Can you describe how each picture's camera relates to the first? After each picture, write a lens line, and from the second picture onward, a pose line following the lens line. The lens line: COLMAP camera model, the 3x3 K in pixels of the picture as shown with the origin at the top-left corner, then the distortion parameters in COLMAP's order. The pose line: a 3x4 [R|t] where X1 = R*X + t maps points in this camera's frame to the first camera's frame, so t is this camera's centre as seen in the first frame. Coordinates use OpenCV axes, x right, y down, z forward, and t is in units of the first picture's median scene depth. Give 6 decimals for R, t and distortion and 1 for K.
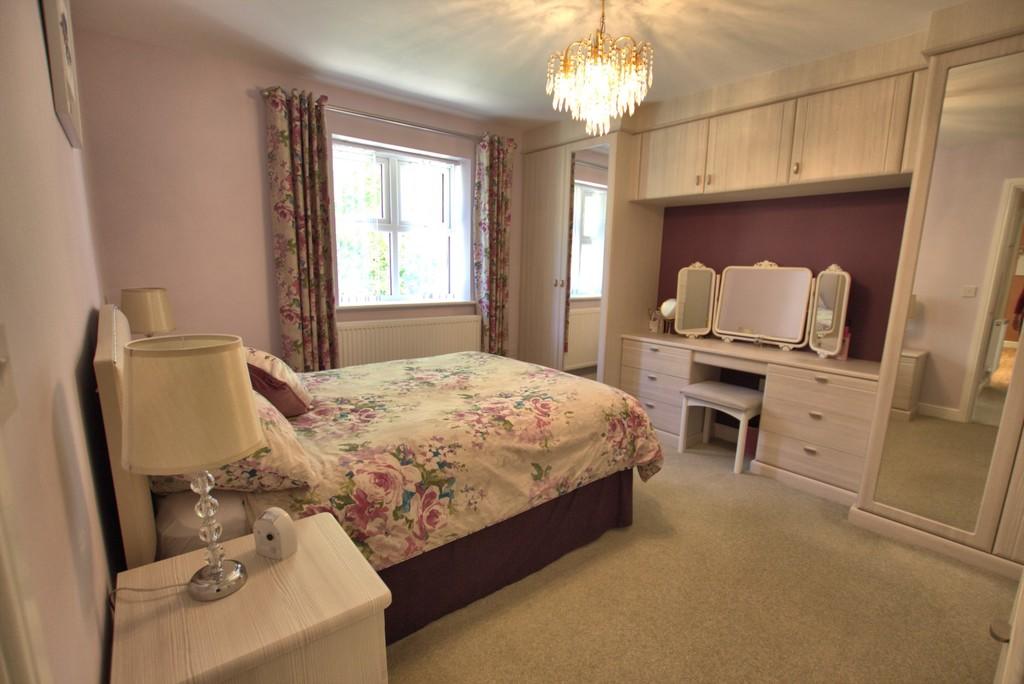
lens RADIAL K [[468.0, 0, 514.8], [0, 468.0, 354.2], [0, 0, 1]] dist [-0.023150, 0.000938]
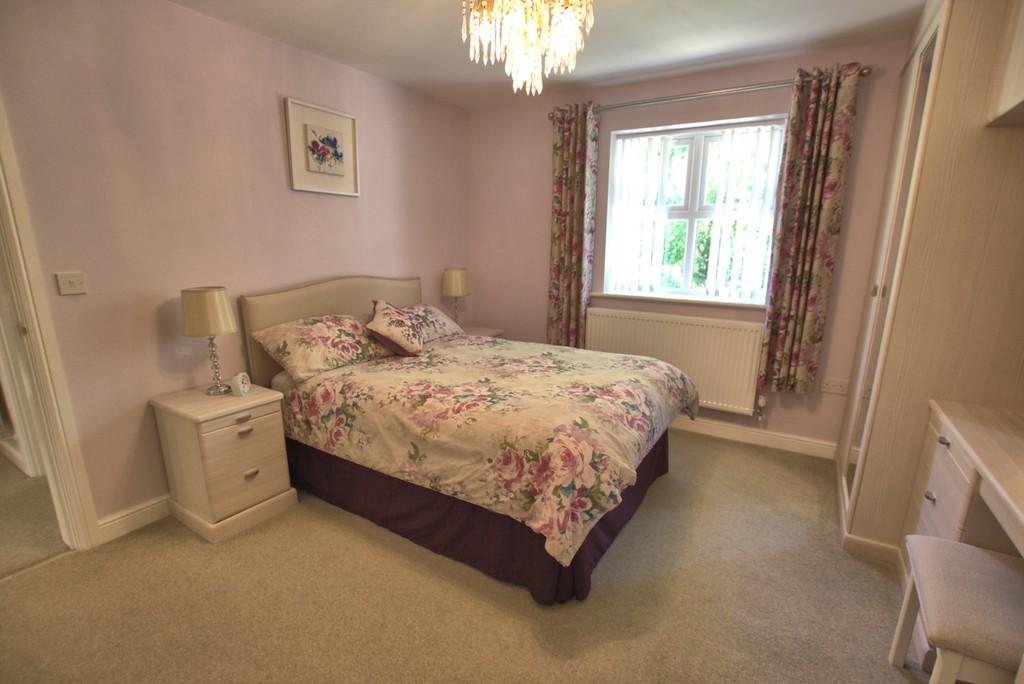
lens RADIAL K [[468.0, 0, 514.8], [0, 468.0, 354.2], [0, 0, 1]] dist [-0.023150, 0.000938]
pose [[0.331315, 0.203683, -0.921273, 0.992243], [-0.177907, 0.972392, 0.151005, -0.158716], [0.926596, 0.113870, 0.358405, 0.748824]]
